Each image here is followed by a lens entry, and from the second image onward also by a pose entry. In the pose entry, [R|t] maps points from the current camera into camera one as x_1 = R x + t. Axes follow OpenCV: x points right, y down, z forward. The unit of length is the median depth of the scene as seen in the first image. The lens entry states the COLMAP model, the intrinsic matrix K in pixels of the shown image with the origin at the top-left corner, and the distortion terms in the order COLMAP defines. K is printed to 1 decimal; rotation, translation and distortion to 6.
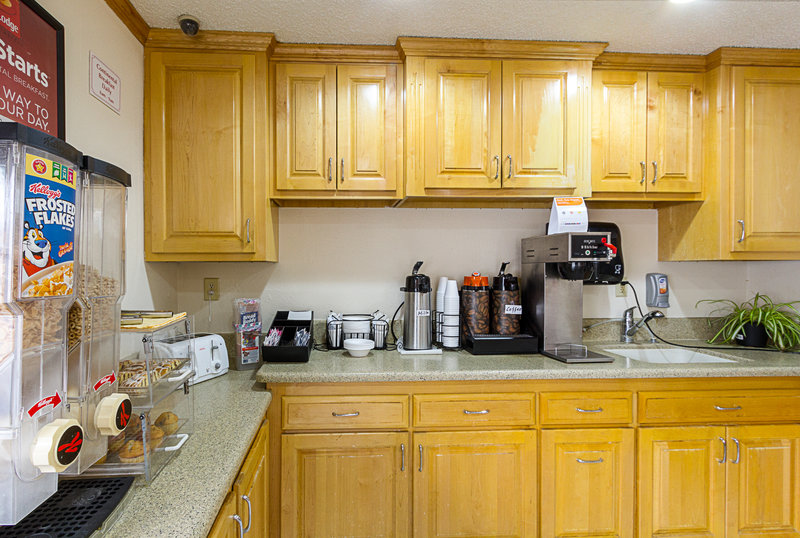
lens RADIAL K [[414.5, 0, 361.7], [0, 414.5, 271.8], [0, 0, 1]] dist [0.000540, 0.000016]
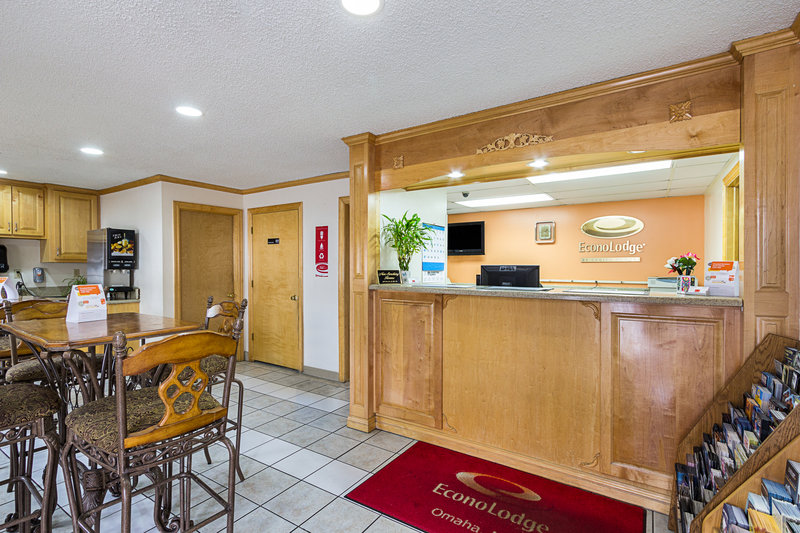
lens RADIAL K [[373.7, 0, 400.9], [0, 373.7, 271.1], [0, 0, 1]] dist [-0.000612, -0.000304]
pose [[0.587782, -0.007953, 0.808980, 0.271351], [0.010195, 0.999945, 0.002423, 0.048976], [-0.808955, 0.006824, 0.587831, -2.377712]]
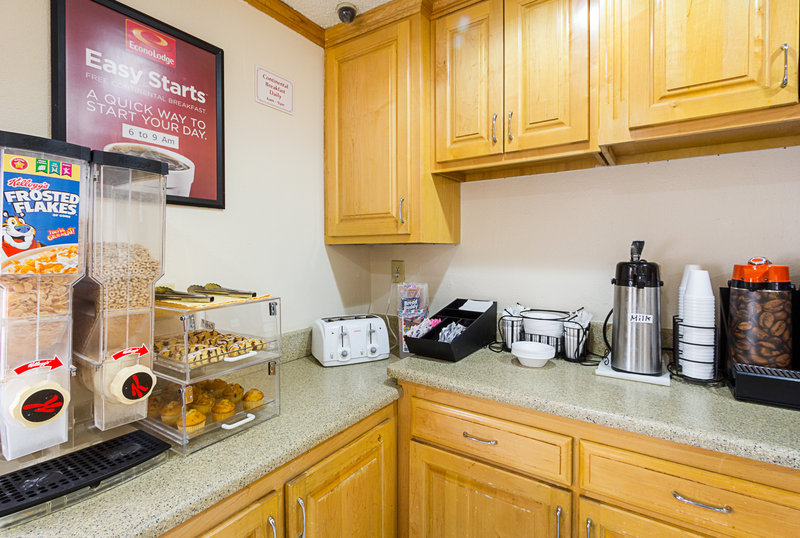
lens RADIAL K [[401.4, 0, 374.4], [0, 401.4, 254.1], [0, 0, 1]] dist [0.002173, -0.000104]
pose [[0.774165, 0.006071, -0.632955, 0.248234], [-0.006591, 0.999977, 0.001531, -0.001820], [0.632950, 0.002987, 0.774187, 0.256937]]
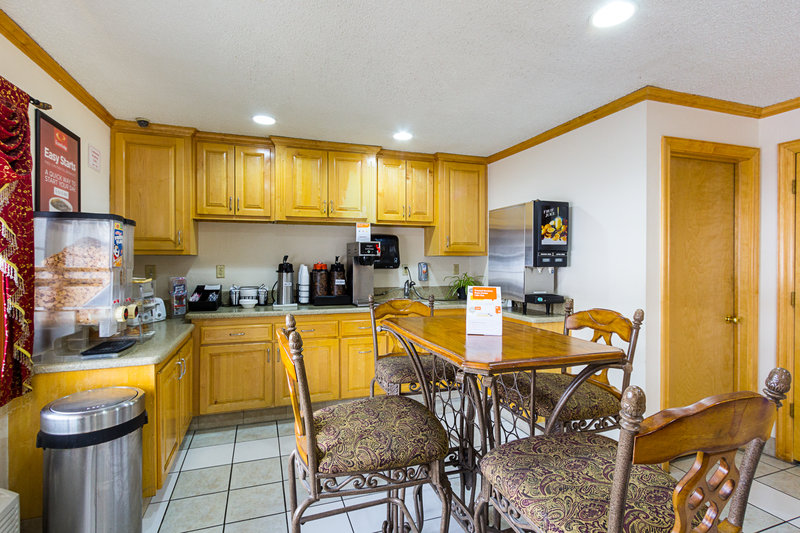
lens RADIAL K [[399.7, 0, 410.2], [0, 399.7, 262.0], [0, 0, 1]] dist [0.000595, 0.000005]
pose [[0.957121, 0.000441, 0.289688, 0.170974], [0.001333, 0.999982, -0.005927, 0.015753], [-0.289685, 0.006059, 0.957103, -0.897122]]
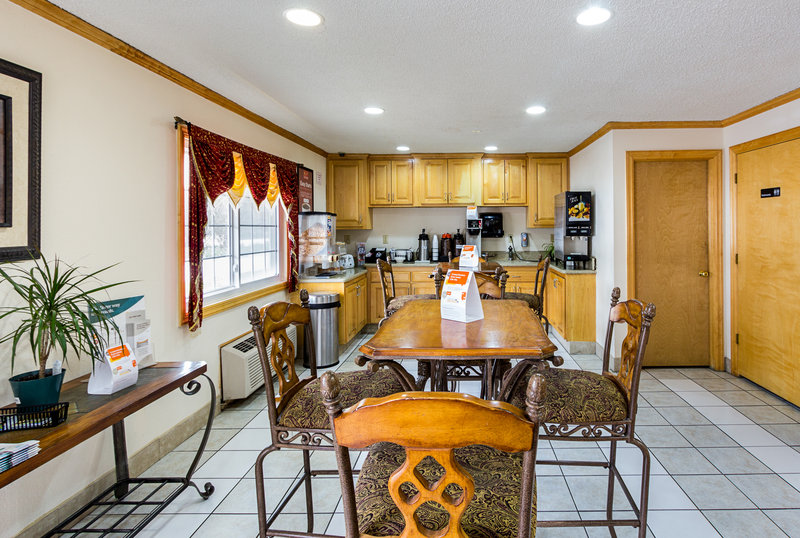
lens RADIAL K [[442.9, 0, 468.3], [0, 442.9, 229.7], [0, 0, 1]] dist [0.004301, 0.000755]
pose [[0.999075, -0.005699, -0.042617, 0.621982], [0.005313, 0.999944, -0.009161, 0.009898], [0.042667, 0.008926, 0.999049, -2.108474]]
